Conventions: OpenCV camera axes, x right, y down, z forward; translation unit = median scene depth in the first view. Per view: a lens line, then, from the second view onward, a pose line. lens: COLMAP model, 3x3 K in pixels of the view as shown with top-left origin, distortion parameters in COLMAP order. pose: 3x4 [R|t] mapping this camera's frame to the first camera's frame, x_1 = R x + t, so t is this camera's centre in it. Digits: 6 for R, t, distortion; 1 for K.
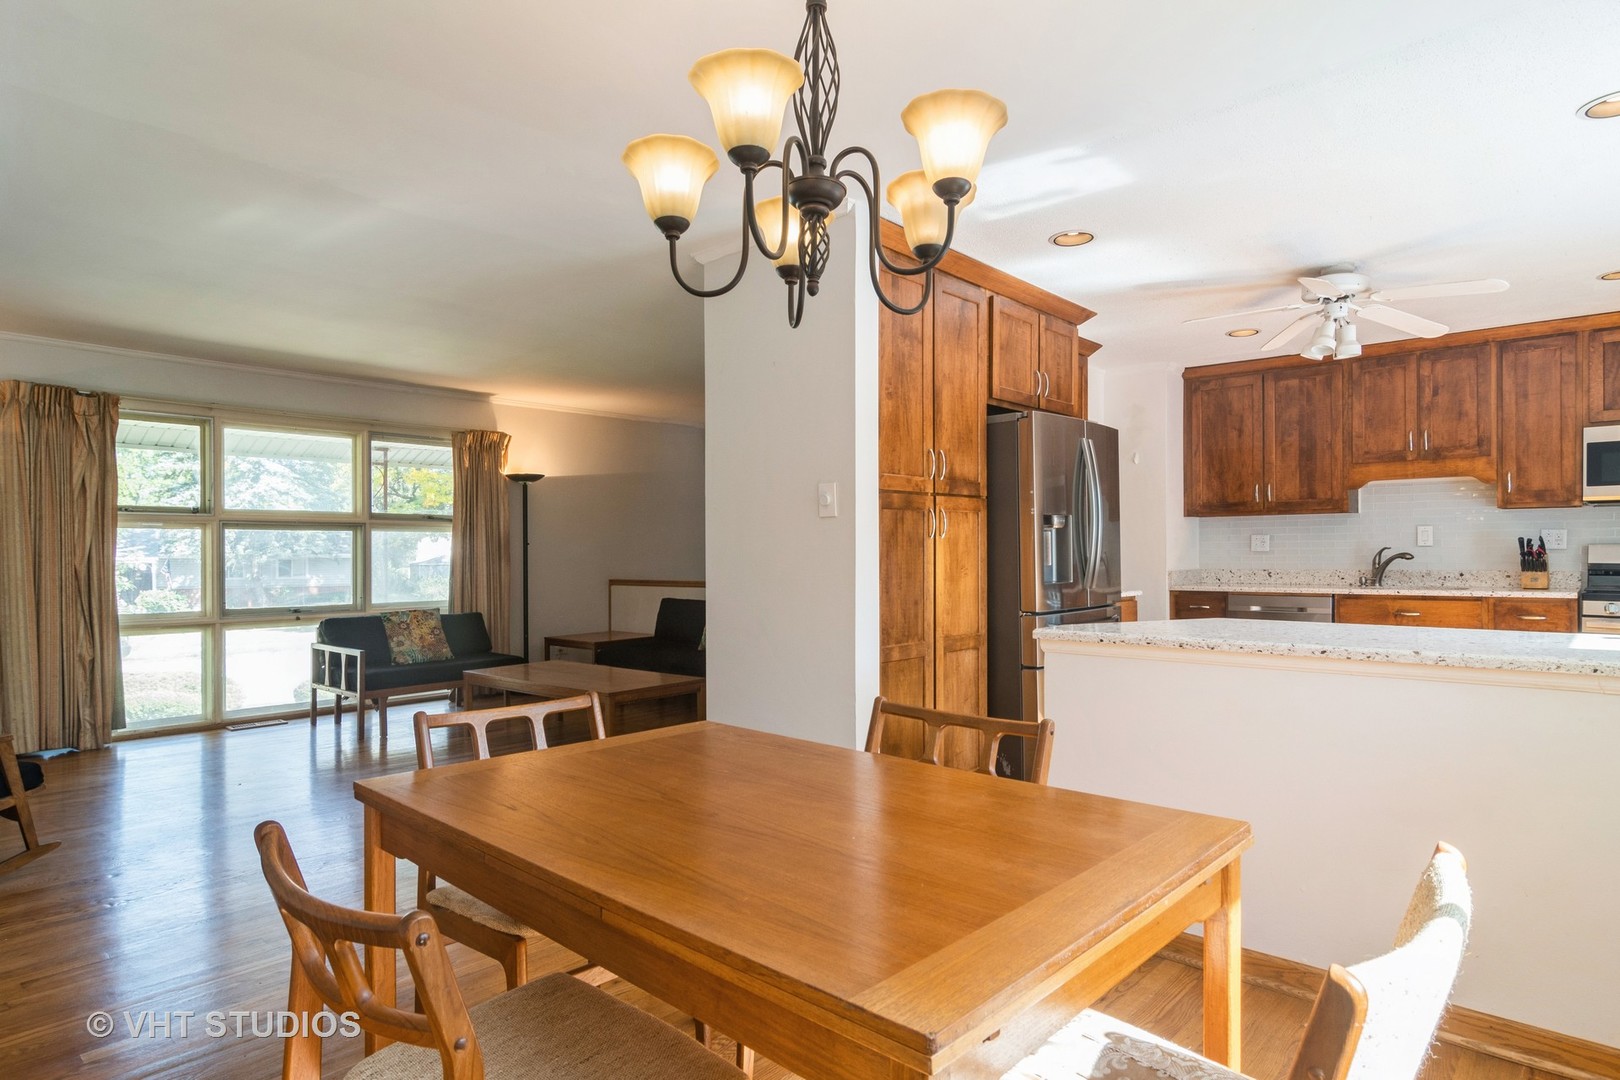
lens RADIAL K [[904.0, 0, 814.4], [0, 904.0, 554.5], [0, 0, 1]] dist [-0.001438, 0.002559]
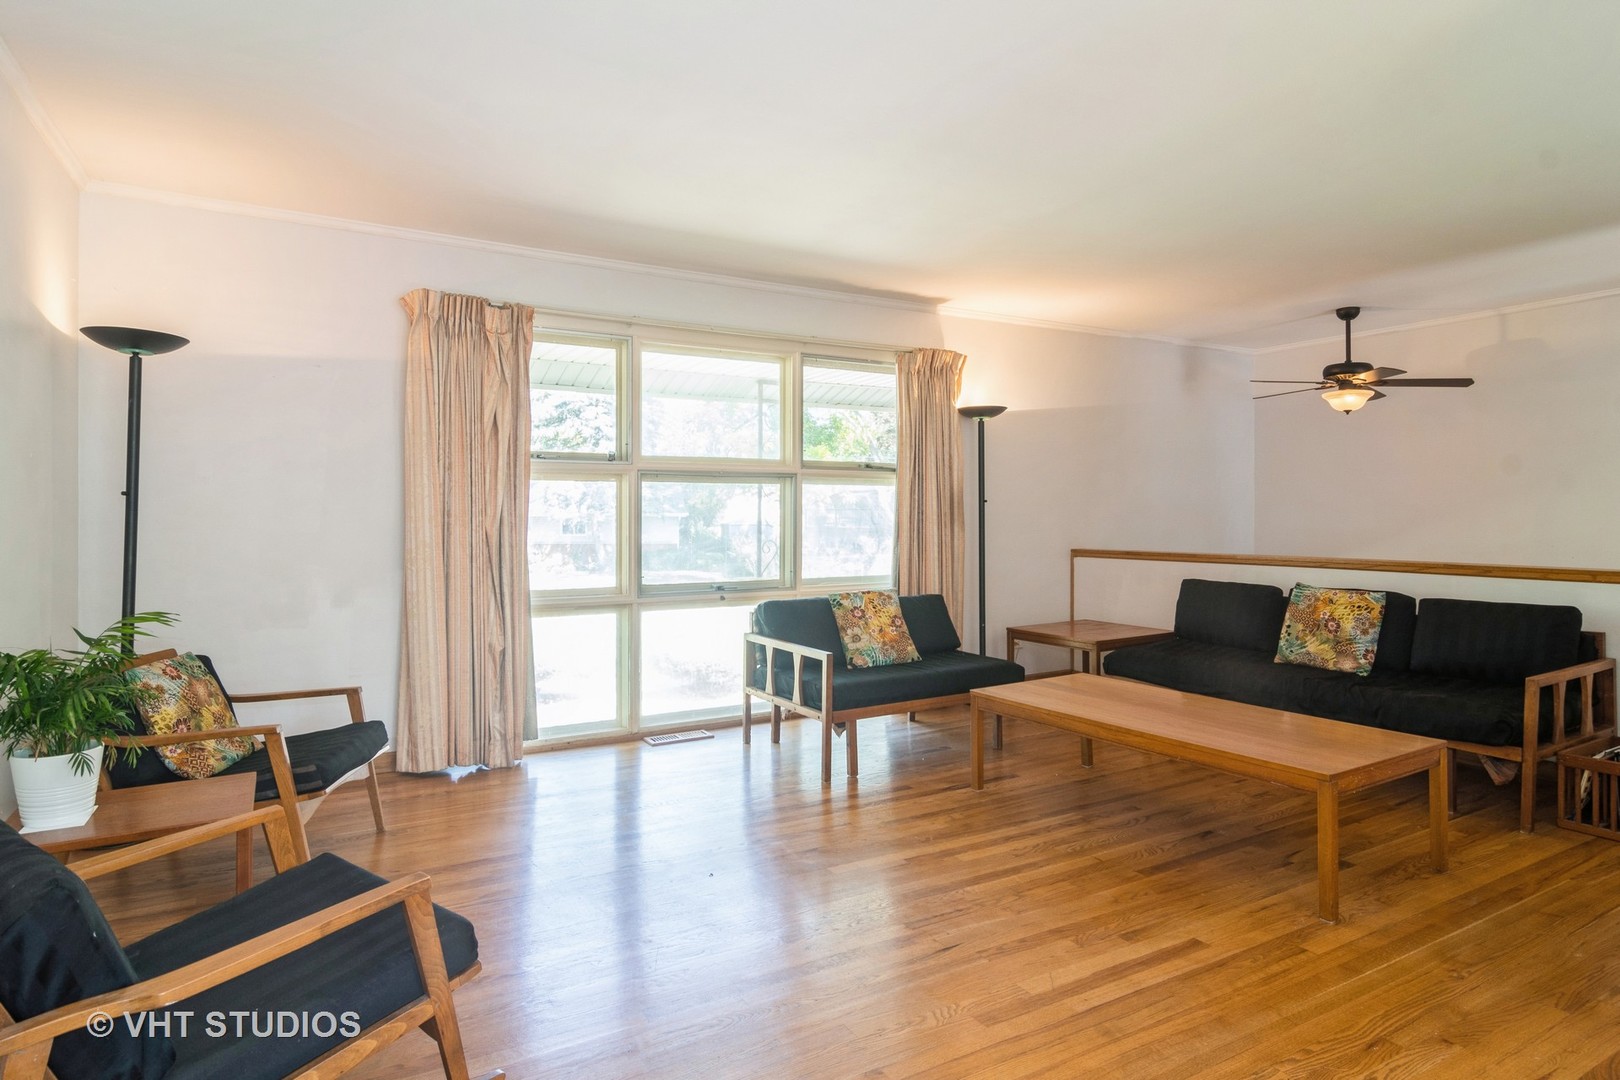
lens RADIAL K [[907.6, 0, 806.1], [0, 907.6, 509.4], [0, 0, 1]] dist [-0.000553, 0.002021]
pose [[0.950912, 0.001330, -0.309458, -0.307828], [-0.003416, 0.999975, -0.006201, 0.000316], [0.309442, 0.006954, 0.950893, 0.336629]]
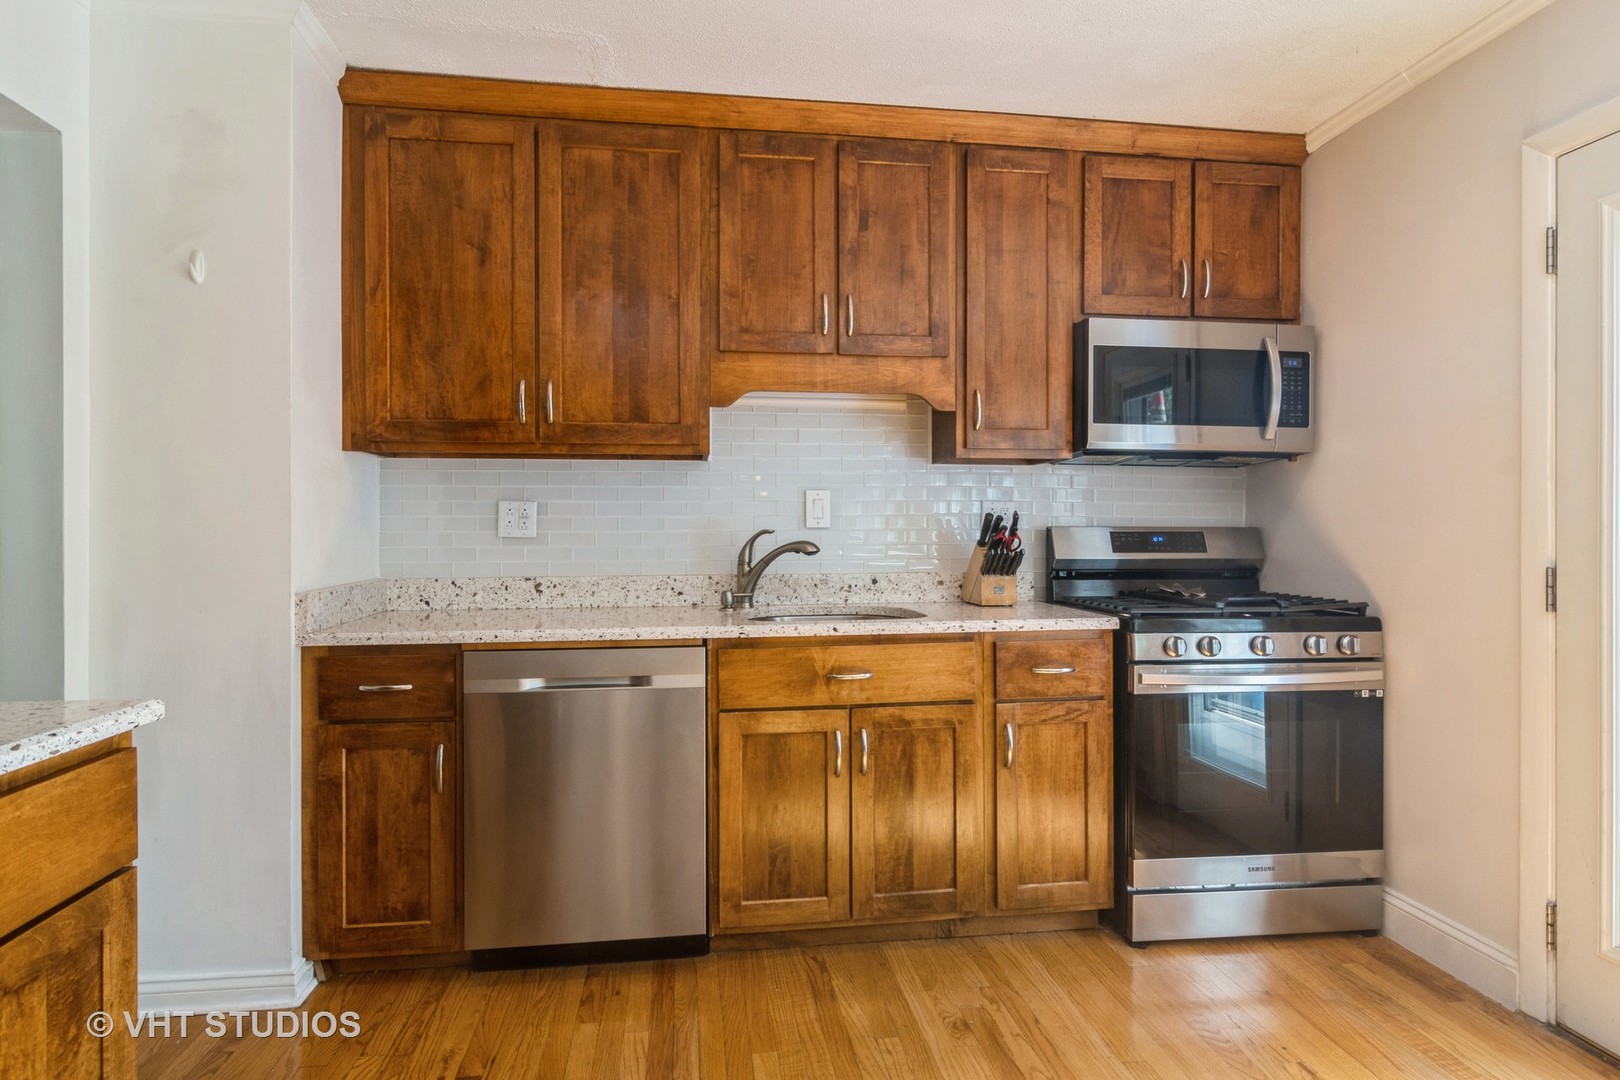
lens RADIAL K [[893.6, 0, 807.8], [0, 893.6, 534.0], [0, 0, 1]] dist [-0.000729, 0.003003]
pose [[0.650106, 0.002394, 0.759840, 0.286670], [0.000086, 0.999995, -0.003224, -0.004414], [-0.759844, 0.002161, 0.650102, 0.694381]]
